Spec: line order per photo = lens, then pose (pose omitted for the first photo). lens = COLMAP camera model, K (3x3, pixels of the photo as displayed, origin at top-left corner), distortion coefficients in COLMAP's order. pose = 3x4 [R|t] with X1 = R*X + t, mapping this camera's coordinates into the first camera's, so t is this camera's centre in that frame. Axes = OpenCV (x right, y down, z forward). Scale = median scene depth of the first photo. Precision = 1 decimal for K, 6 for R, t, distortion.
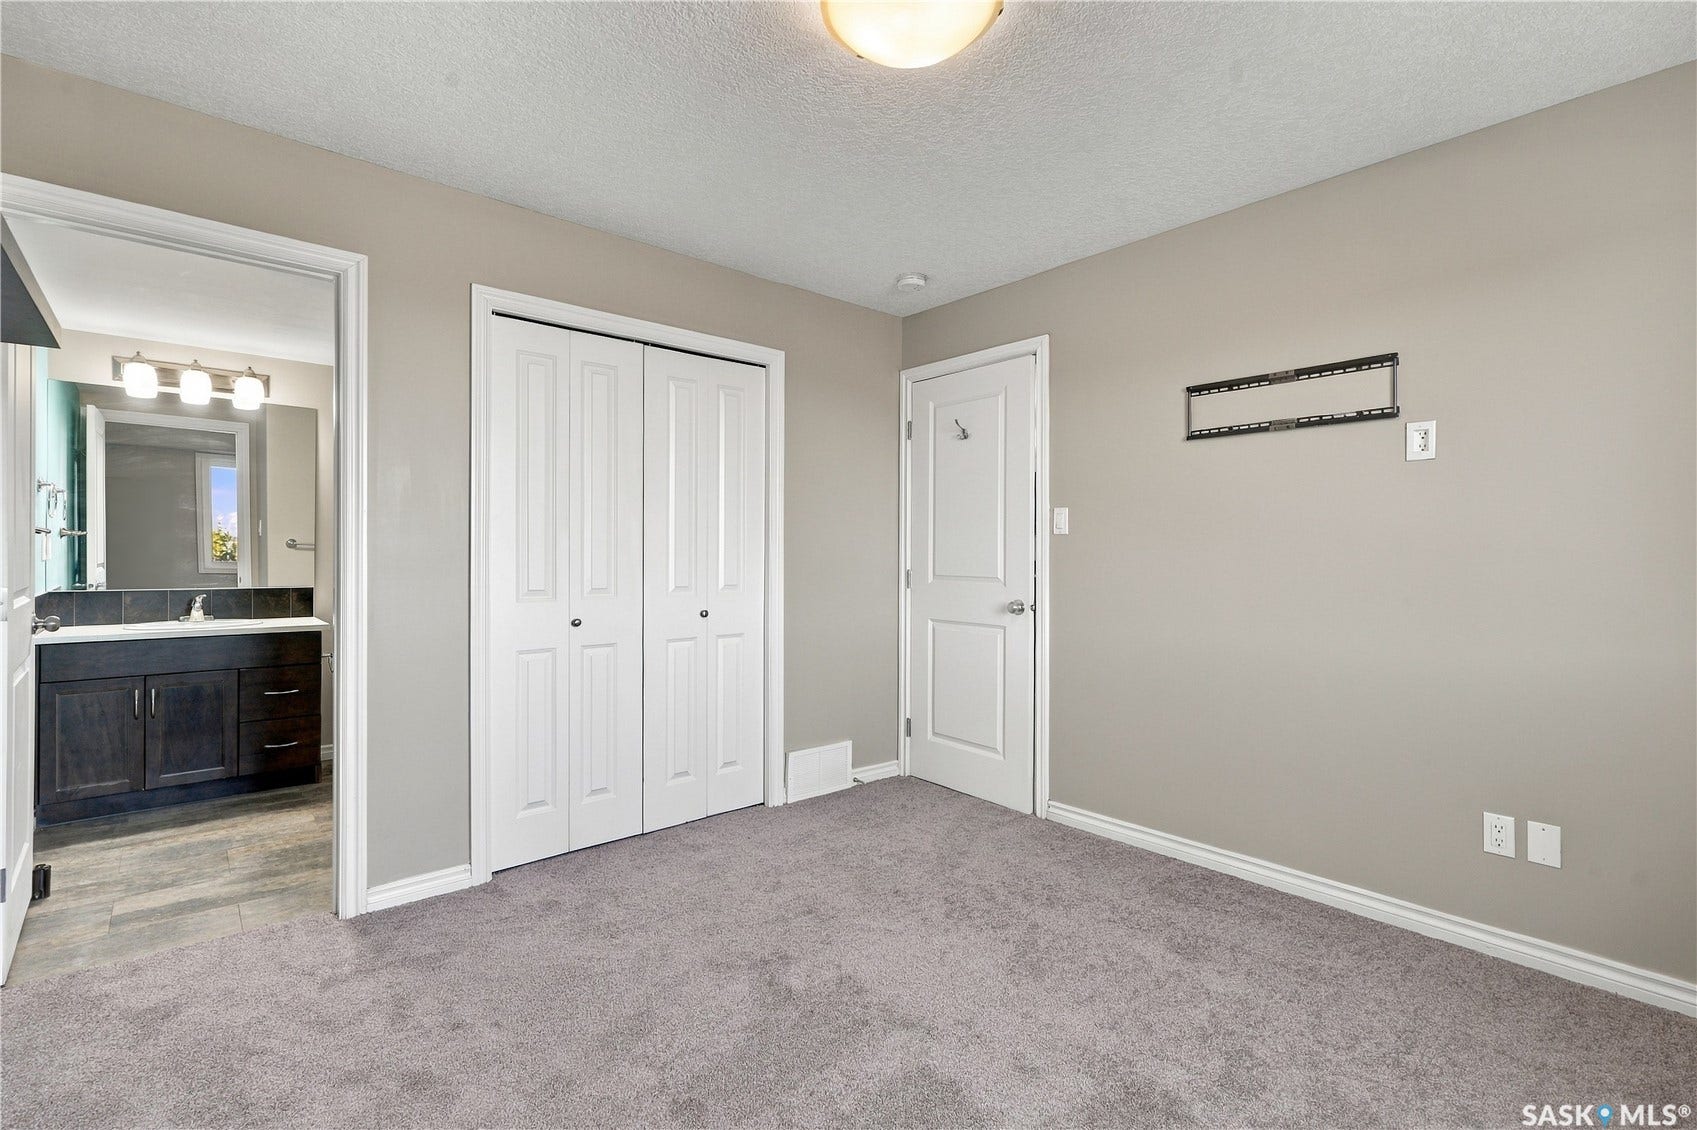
lens RADIAL K [[765.5, 0, 858.2], [0, 765.5, 565.1], [0, 0, 1]] dist [-0.005614, 0.000668]
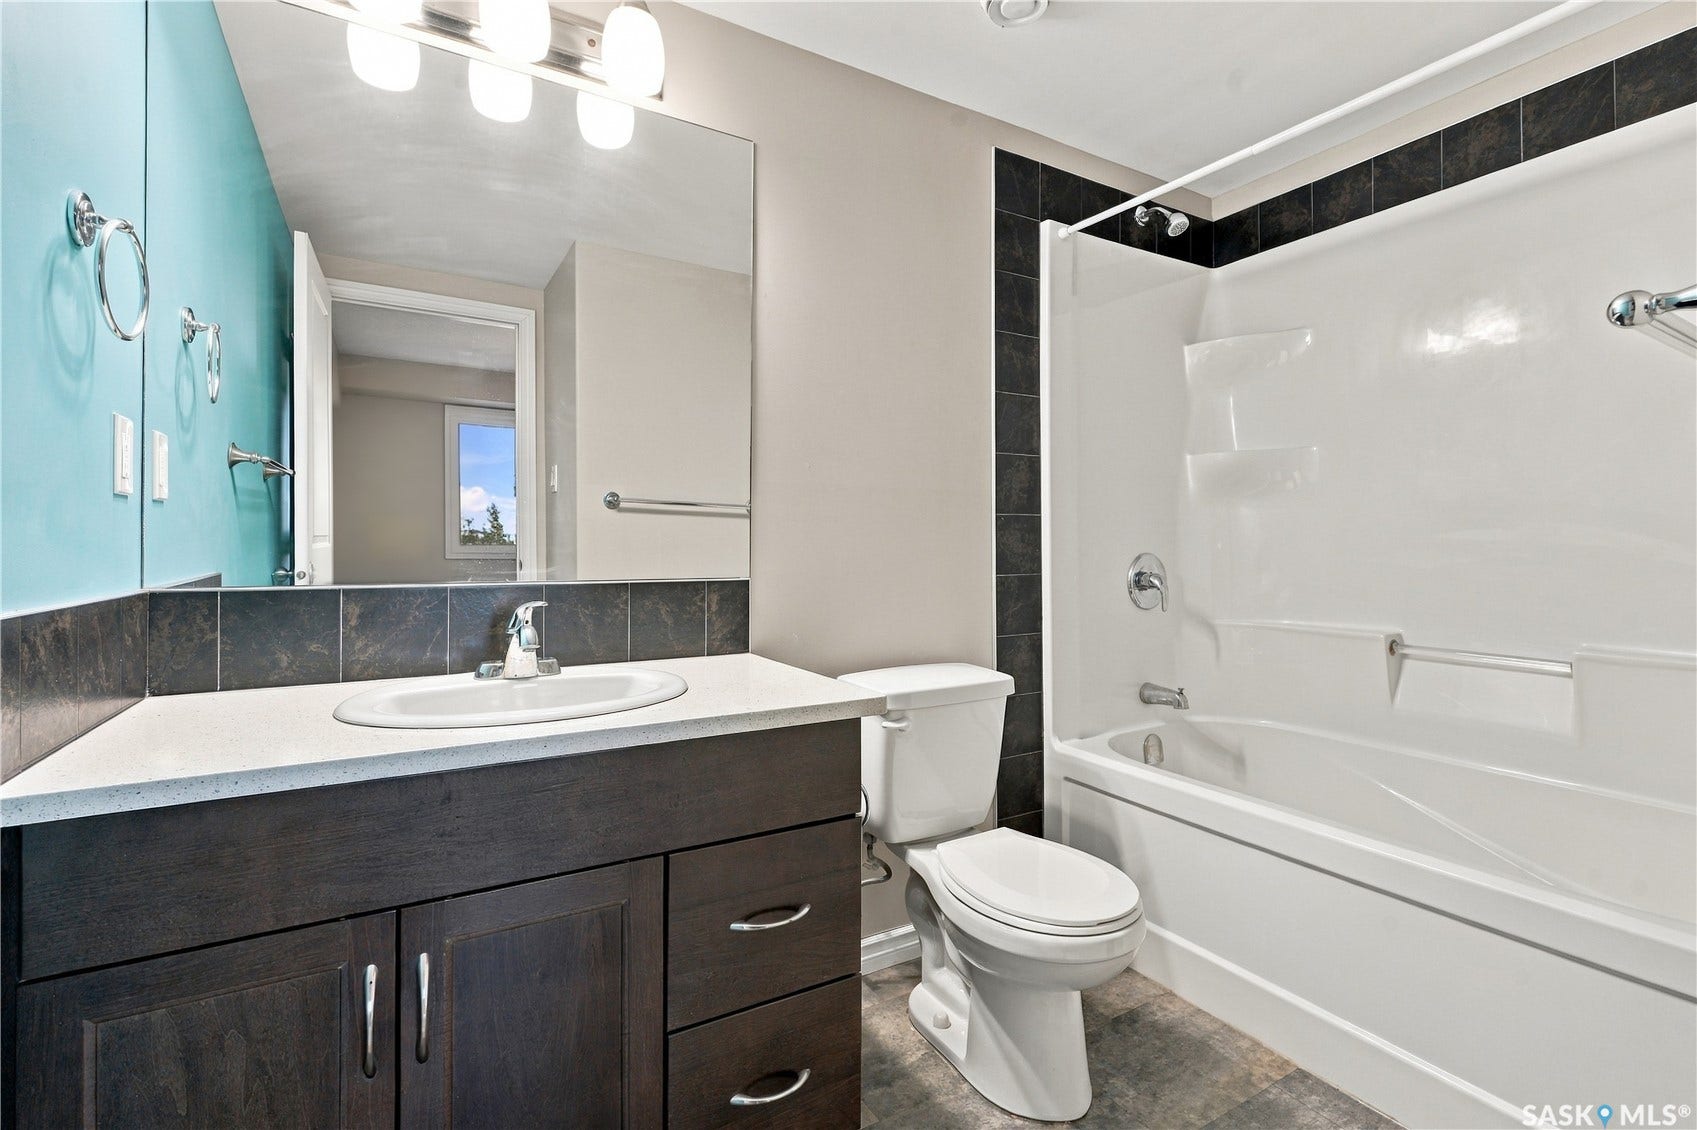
lens RADIAL K [[765.5, 0, 839.4], [0, 765.5, 558.7], [0, 0, 1]] dist [-0.005614, 0.000668]
pose [[0.975698, -0.007120, -0.219002, -0.645150], [0.008128, 0.999960, 0.003705, 0.018936], [0.218967, -0.005395, 0.975717, 0.688273]]
